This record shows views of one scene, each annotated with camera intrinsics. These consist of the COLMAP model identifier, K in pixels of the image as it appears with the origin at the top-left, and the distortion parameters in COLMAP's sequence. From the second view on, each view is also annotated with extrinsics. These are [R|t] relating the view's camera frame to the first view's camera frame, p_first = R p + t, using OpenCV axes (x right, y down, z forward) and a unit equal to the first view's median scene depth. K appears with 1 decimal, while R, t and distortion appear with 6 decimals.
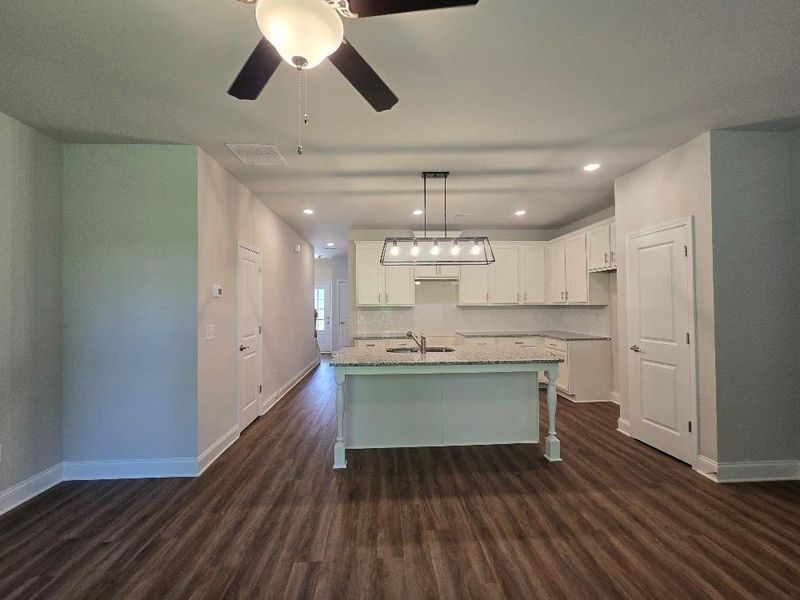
lens RADIAL K [[330.2, 0, 397.2], [0, 330.2, 297.9], [0, 0, 1]] dist [-0.003449, -0.000445]
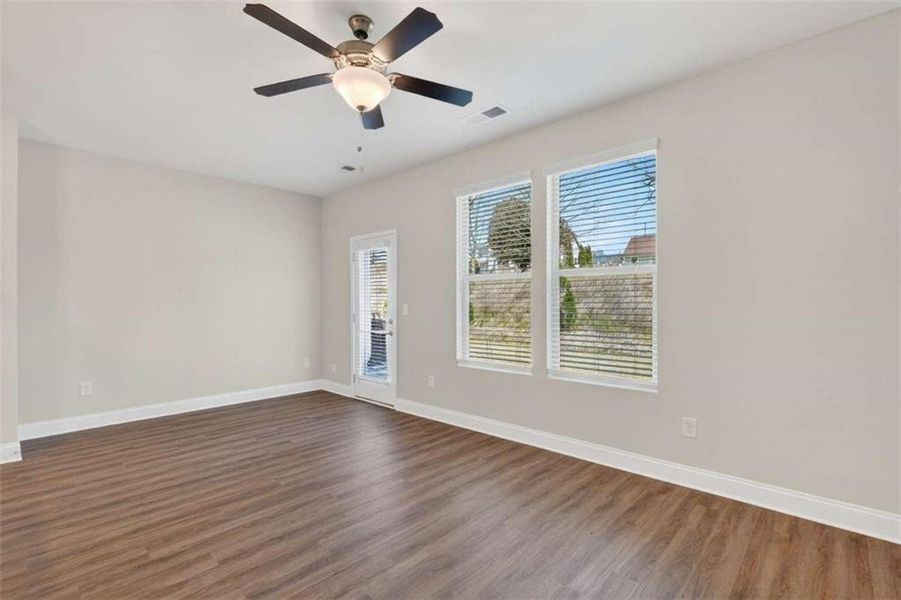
lens RADIAL K [[415.0, 0, 450.0], [0, 415.0, 302.4], [0, 0, 1]] dist [-0.001203, -0.000318]
pose [[-0.697957, 0.012156, 0.716037, -0.535768], [-0.002811, 0.999802, -0.019714, 0.052103], [-0.716134, -0.015772, -0.697784, 0.563245]]
